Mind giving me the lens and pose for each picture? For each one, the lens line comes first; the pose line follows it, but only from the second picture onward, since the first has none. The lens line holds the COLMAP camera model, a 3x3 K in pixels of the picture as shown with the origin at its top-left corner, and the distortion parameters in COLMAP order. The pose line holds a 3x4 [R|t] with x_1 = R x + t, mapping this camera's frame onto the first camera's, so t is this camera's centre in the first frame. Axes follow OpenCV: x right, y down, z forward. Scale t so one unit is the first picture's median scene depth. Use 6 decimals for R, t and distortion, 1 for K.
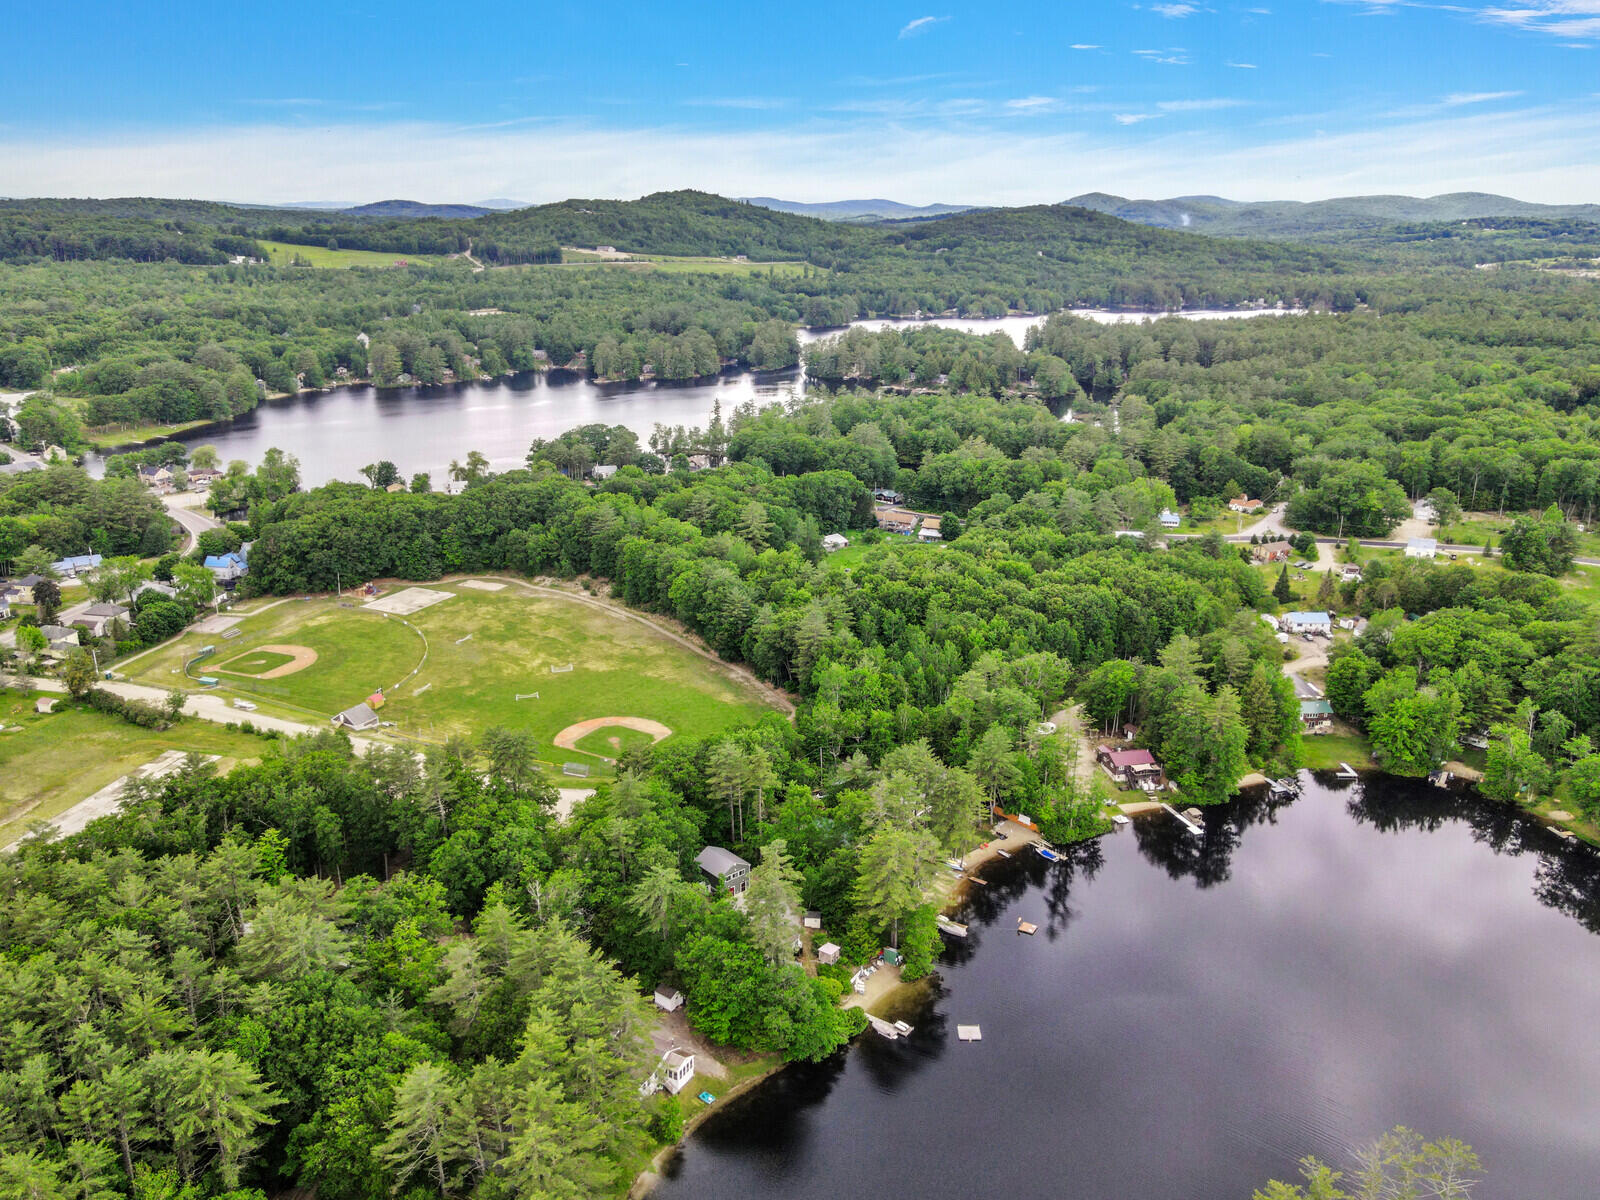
lens RADIAL K [[1219.1, 0, 800.0], [0, 1219.1, 600.0], [0, 0, 1]] dist [0.005036, 0.012134]
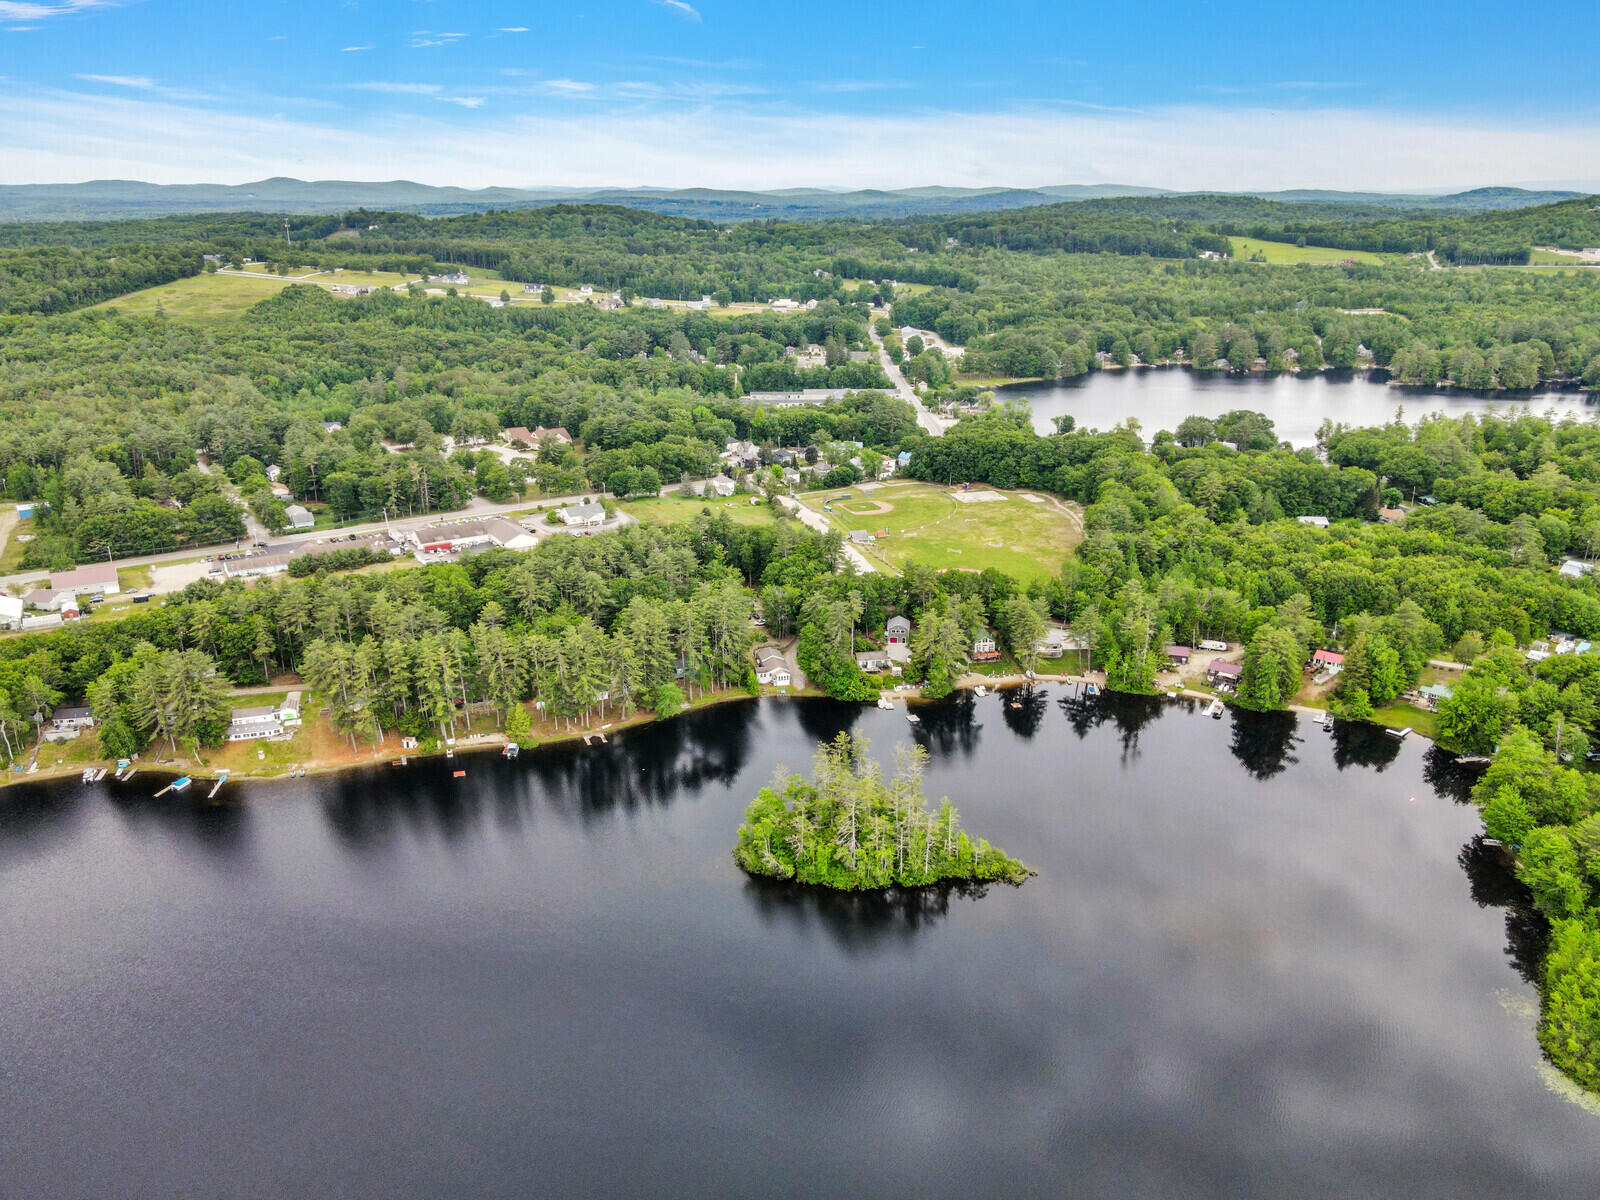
lens RADIAL K [[1167.4, 0, 810.8], [0, 1167.4, 597.1], [0, 0, 1]] dist [-0.002048, 0.036876]
pose [[0.679077, 0.235118, -0.695395, 0.424105], [-0.221197, 0.968827, 0.111561, 0.004123], [0.699947, 0.078061, 0.709916, -0.133560]]
